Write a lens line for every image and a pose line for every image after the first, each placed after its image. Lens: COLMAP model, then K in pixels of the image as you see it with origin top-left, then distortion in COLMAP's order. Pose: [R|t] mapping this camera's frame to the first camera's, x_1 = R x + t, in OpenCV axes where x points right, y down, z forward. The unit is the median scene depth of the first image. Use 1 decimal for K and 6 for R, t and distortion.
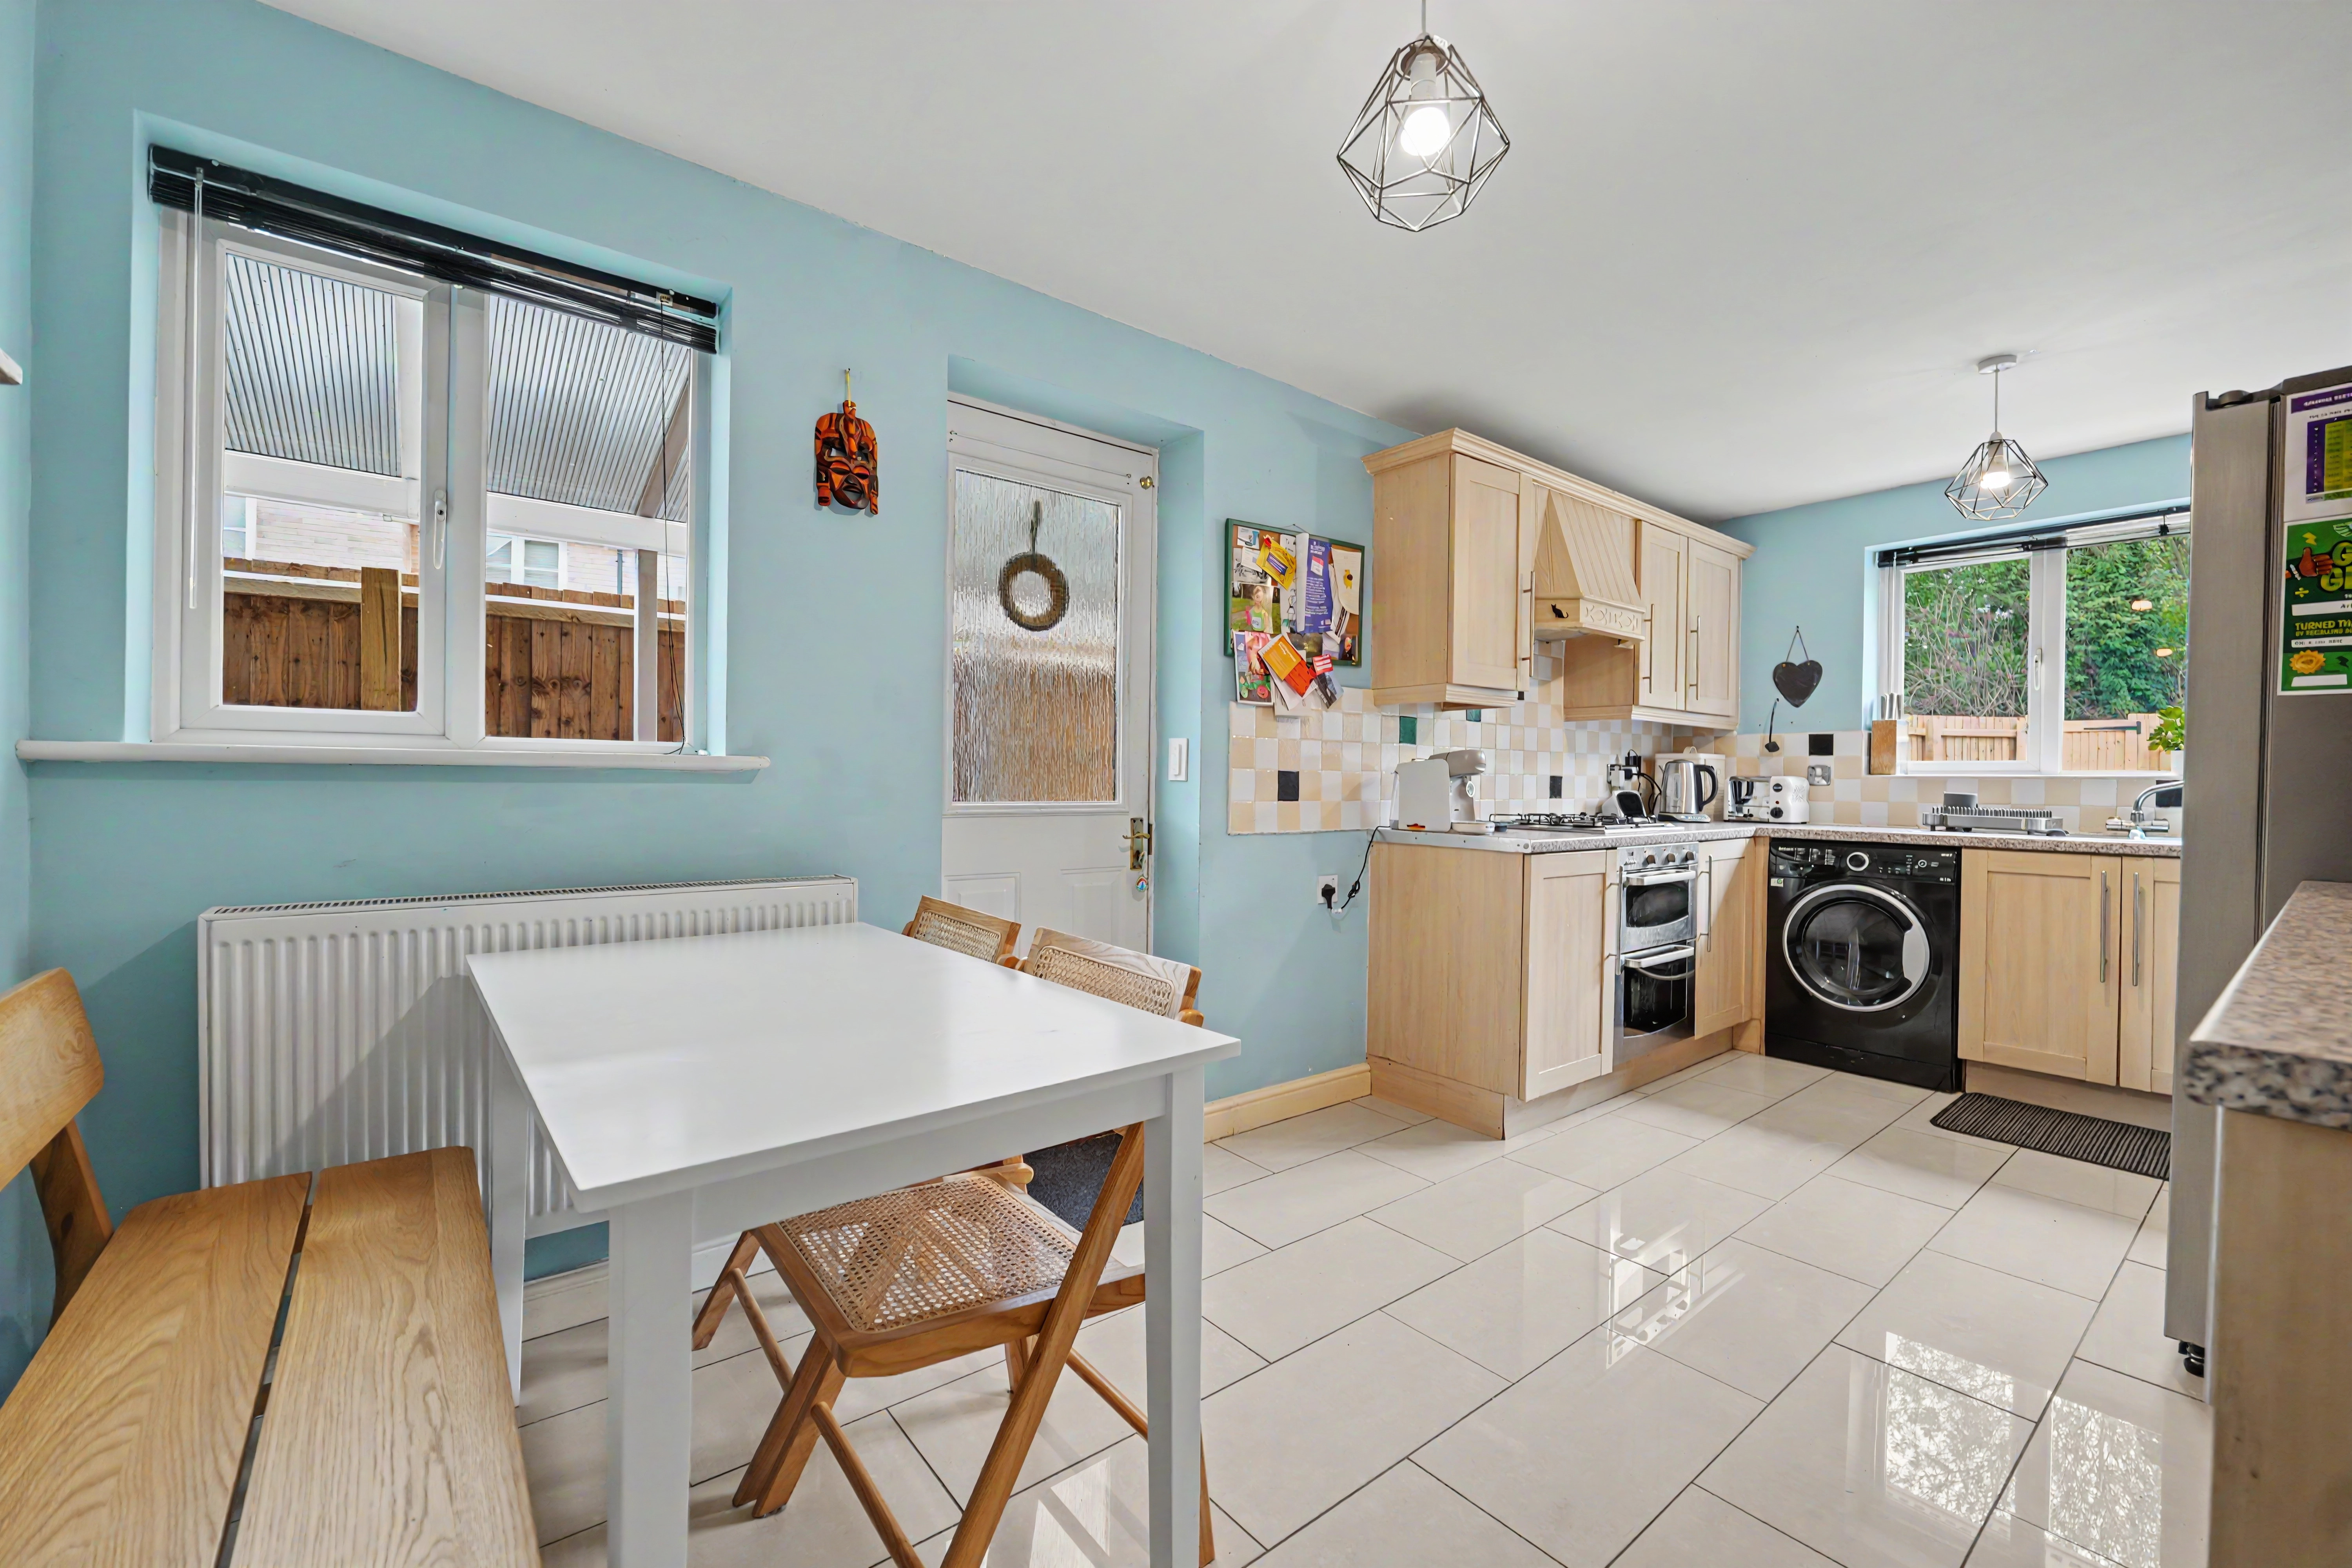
lens RADIAL K [[940.8, 0, 1161.4], [0, 940.8, 788.3], [0, 0, 1]] dist [-0.012462, 0.000495]
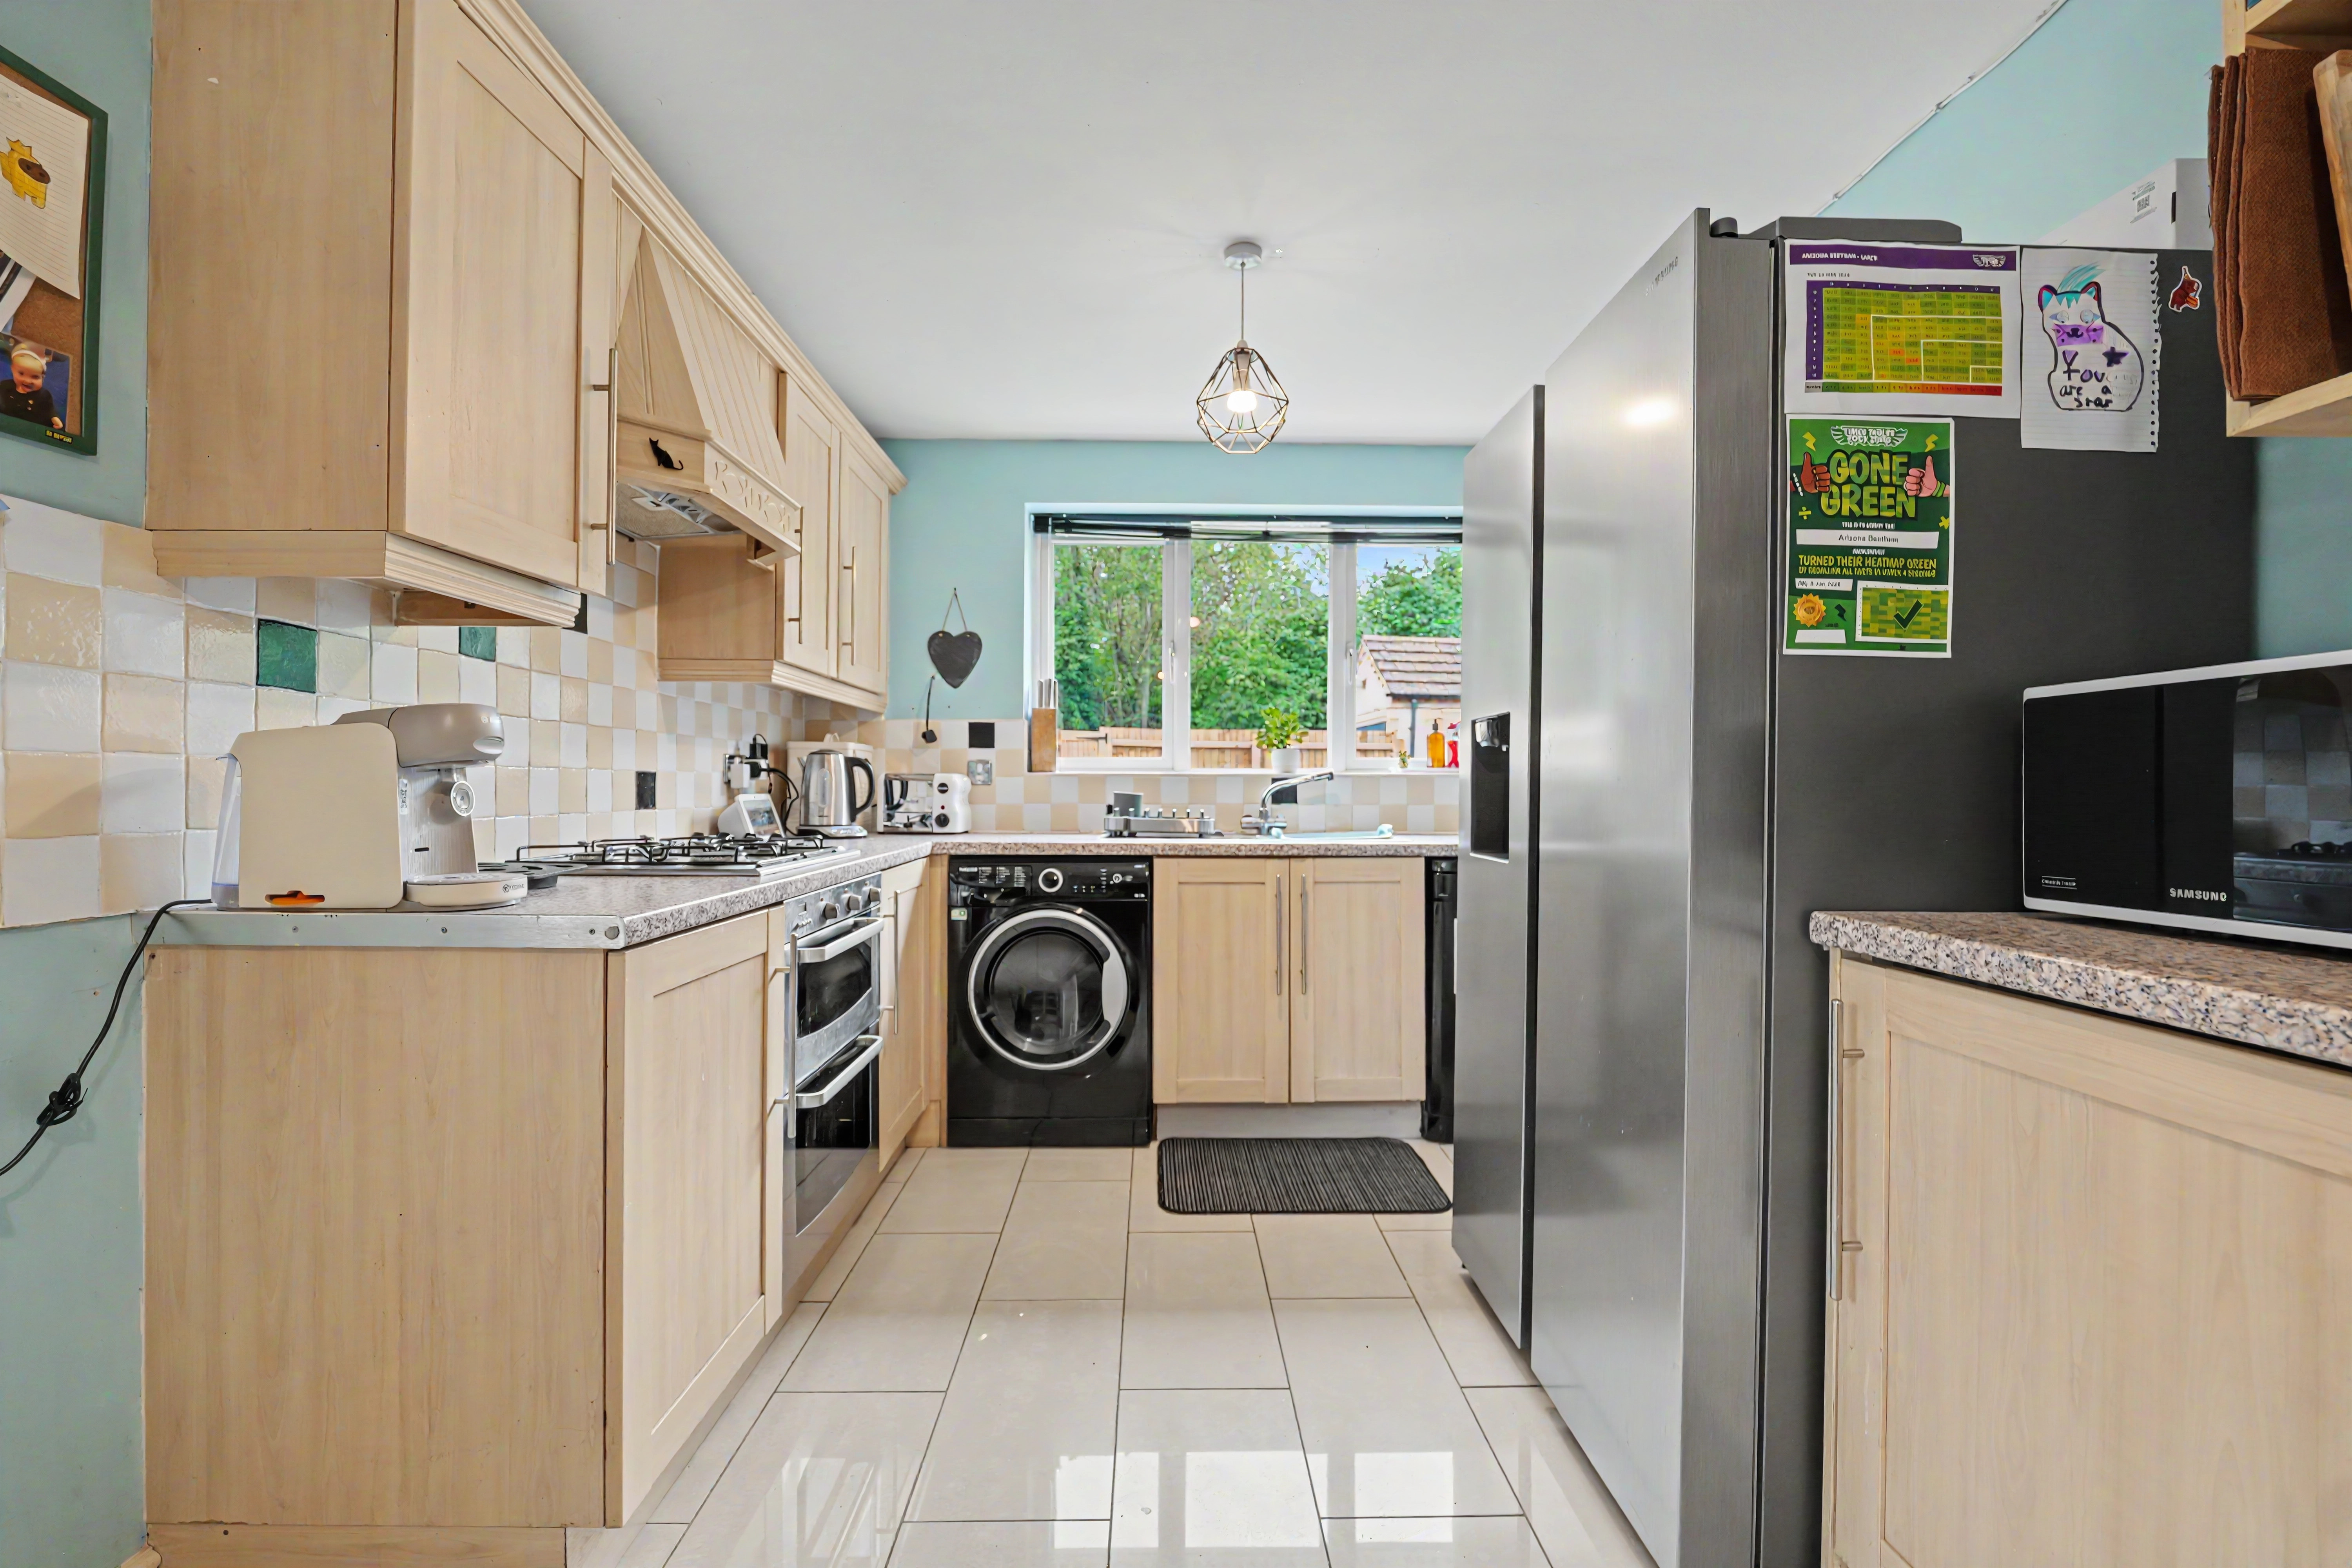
lens RADIAL K [[940.8, 0, 1168.7], [0, 940.8, 786.9], [0, 0, 1]] dist [-0.012462, 0.000495]
pose [[0.590019, -0.007294, 0.807356, 0.169136], [0.009536, 0.999952, 0.002065, -0.001878], [-0.807333, 0.006480, 0.590060, 0.472434]]
